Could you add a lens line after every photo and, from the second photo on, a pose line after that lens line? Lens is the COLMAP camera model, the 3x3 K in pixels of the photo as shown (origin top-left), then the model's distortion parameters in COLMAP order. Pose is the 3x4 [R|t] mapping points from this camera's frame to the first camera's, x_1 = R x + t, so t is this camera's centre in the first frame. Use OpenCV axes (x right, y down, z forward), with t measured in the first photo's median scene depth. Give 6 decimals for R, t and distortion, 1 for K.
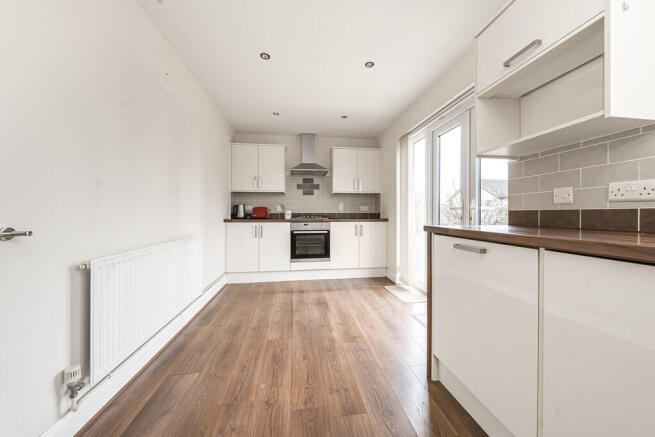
lens RADIAL K [[229.1, 0, 329.4], [0, 229.1, 214.0], [0, 0, 1]] dist [0.000250, 0.000016]
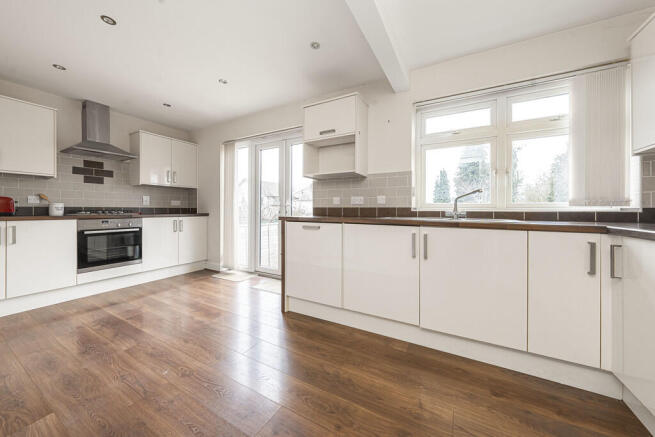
lens RADIAL K [[228.8, 0, 328.5], [0, 228.8, 209.6], [0, 0, 1]] dist [-0.000384, 0.000030]
pose [[0.609337, 0.002089, 0.792908, -0.266979], [-0.004318, 0.999990, 0.000684, 0.000588], [-0.792899, -0.003841, 0.609341, -0.091075]]
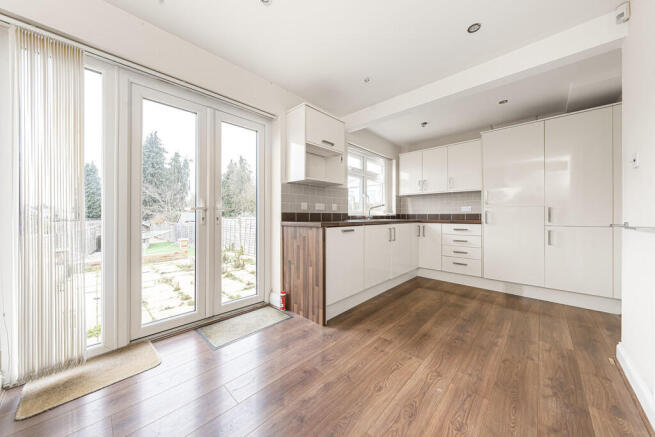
lens RADIAL K [[225.5, 0, 327.1], [0, 225.5, 215.8], [0, 0, 1]] dist [-0.000272, 0.000014]
pose [[-0.612883, -0.003645, 0.790165, -0.302148], [-0.002708, 0.999993, 0.002513, 0.001961], [-0.790169, -0.000599, -0.612888, 0.788871]]
